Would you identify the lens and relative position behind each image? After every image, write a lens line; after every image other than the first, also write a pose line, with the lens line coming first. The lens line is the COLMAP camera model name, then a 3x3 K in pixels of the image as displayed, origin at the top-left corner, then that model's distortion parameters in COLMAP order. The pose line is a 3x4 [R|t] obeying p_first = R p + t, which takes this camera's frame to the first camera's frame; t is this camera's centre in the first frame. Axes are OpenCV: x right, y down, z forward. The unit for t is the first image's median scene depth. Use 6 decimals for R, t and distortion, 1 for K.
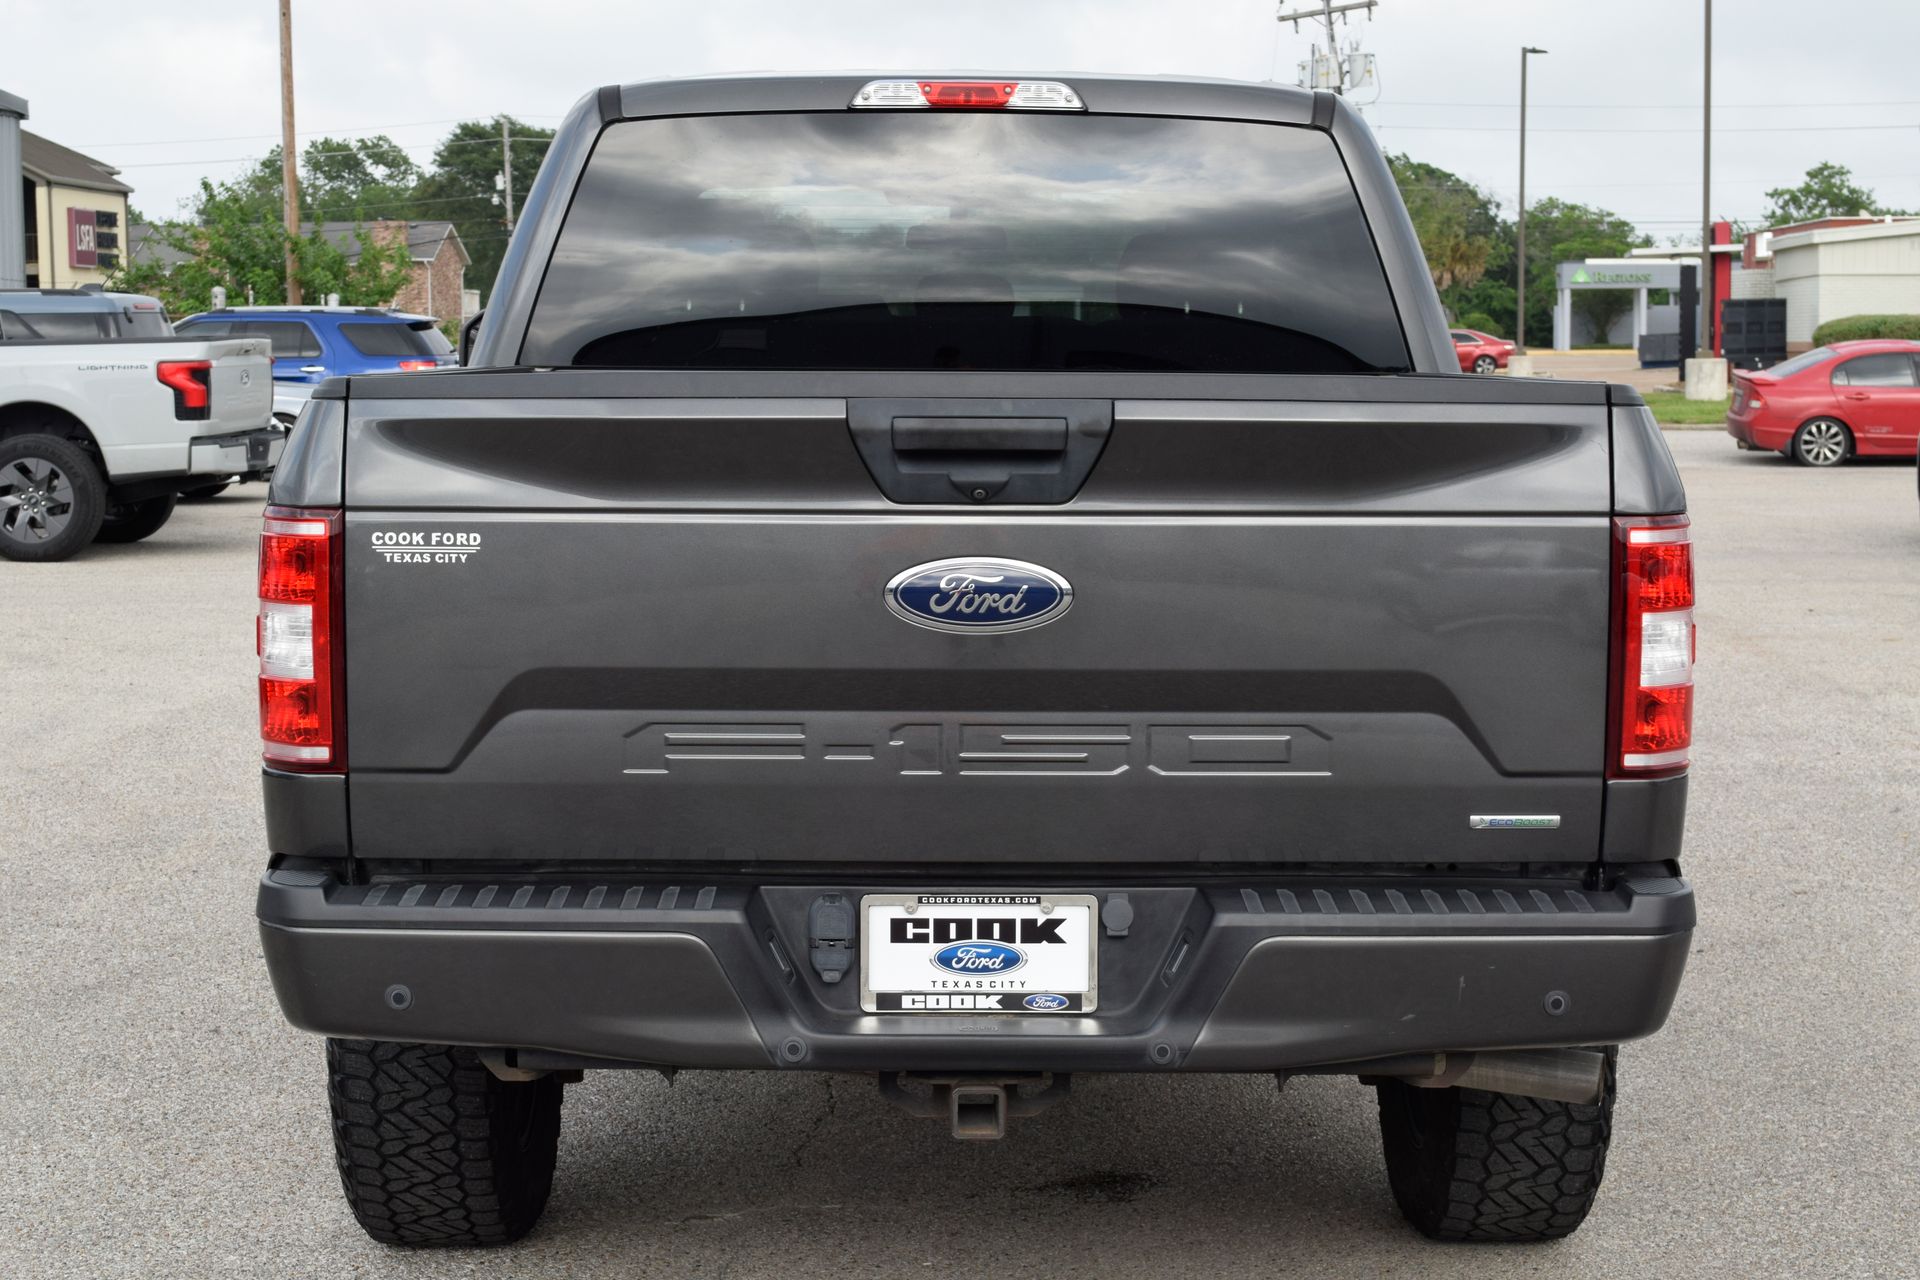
lens RADIAL K [[3329.7, 0, 960.0], [0, 3329.7, 640.0], [0, 0, 1]] dist [-0.027989, 0.012152]
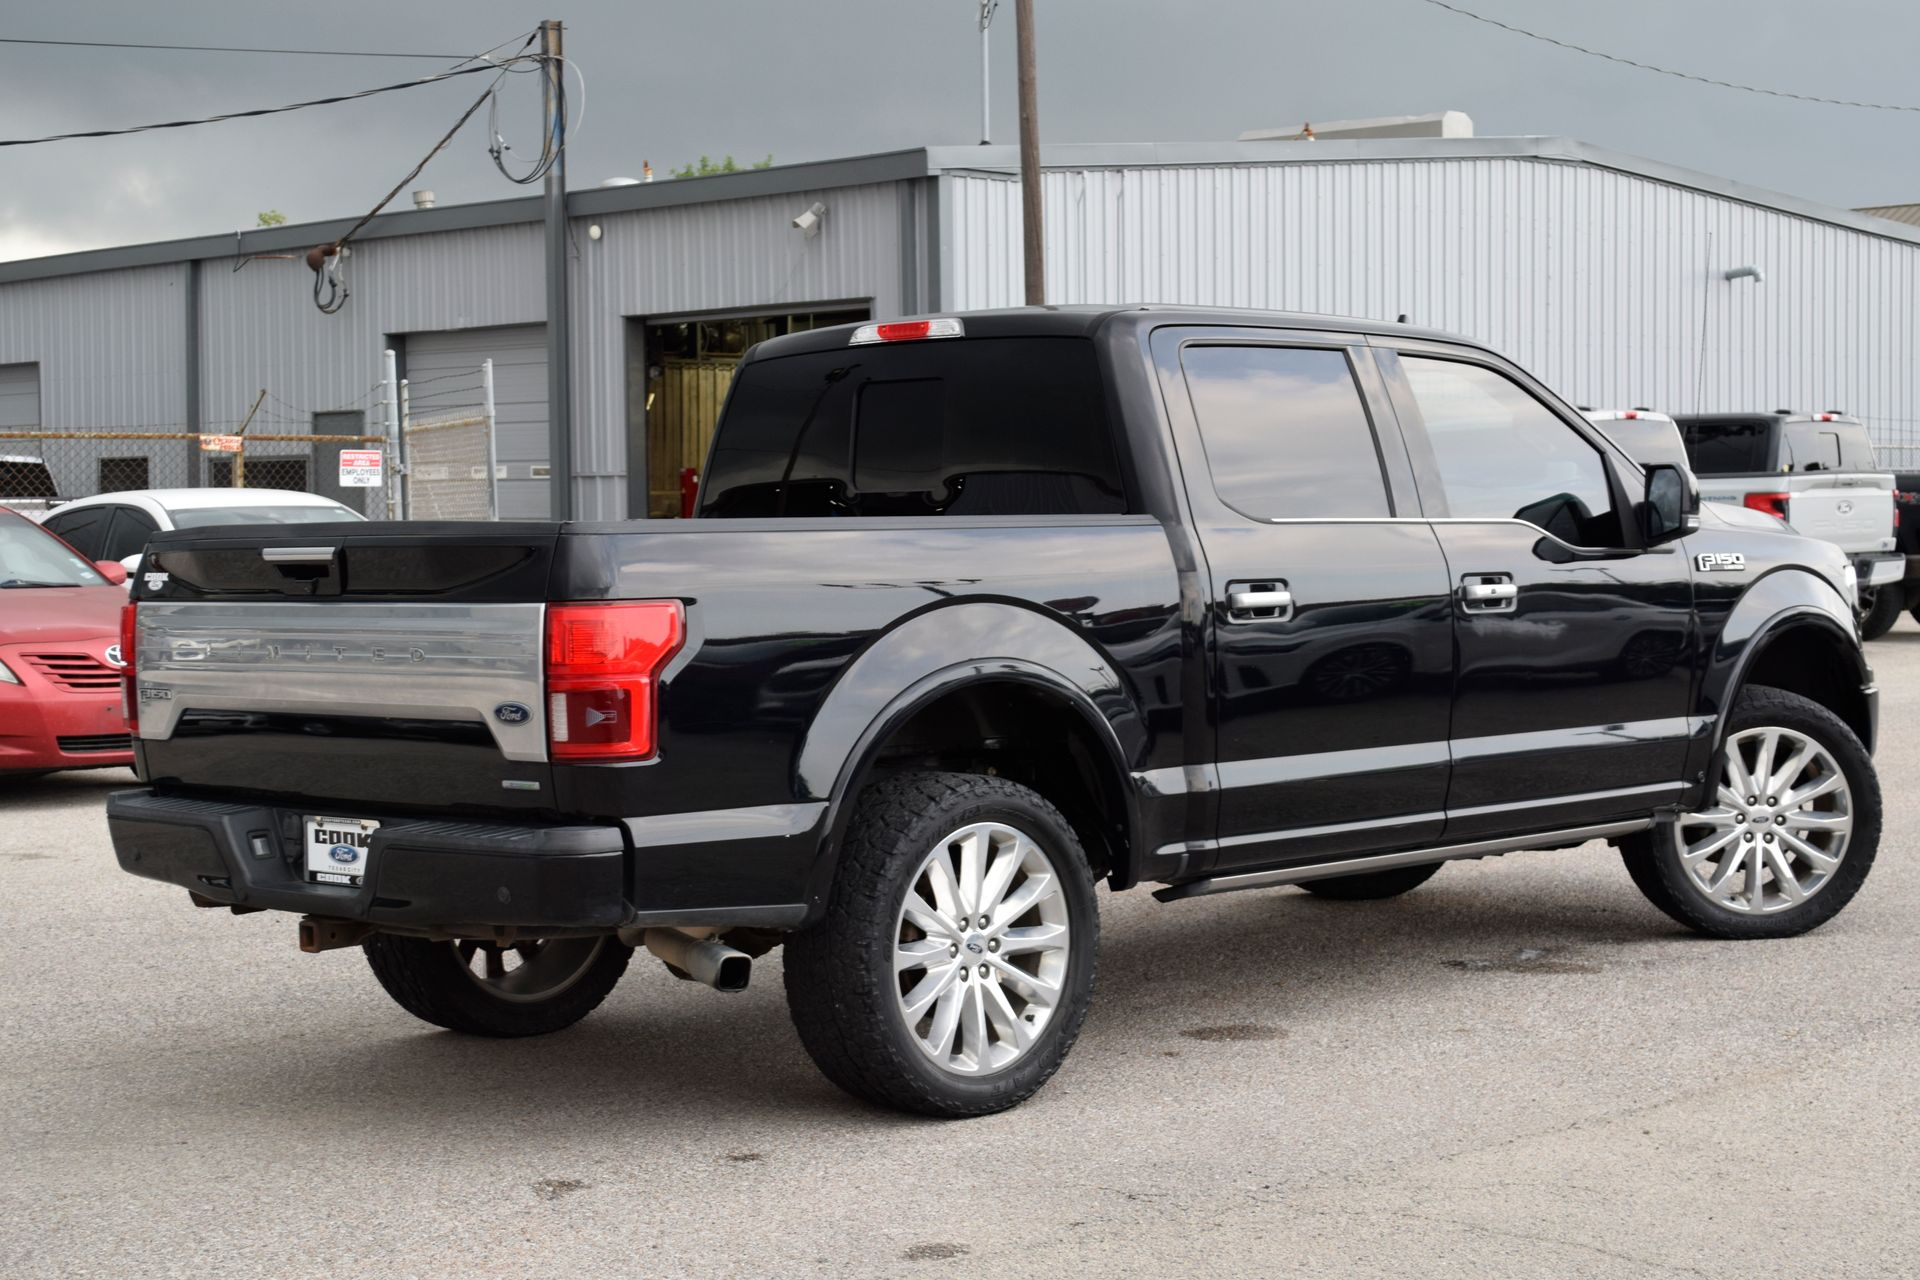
lens RADIAL K [[3329.7, 0, 960.0], [0, 3329.7, 640.0], [0, 0, 1]] dist [-0.027989, 0.012152]
pose [[0.720599, 0.010452, -0.693273, 1.024113], [-0.045855, 0.998416, -0.032610, 0.018992], [0.691834, 0.055289, 0.719937, -0.018411]]
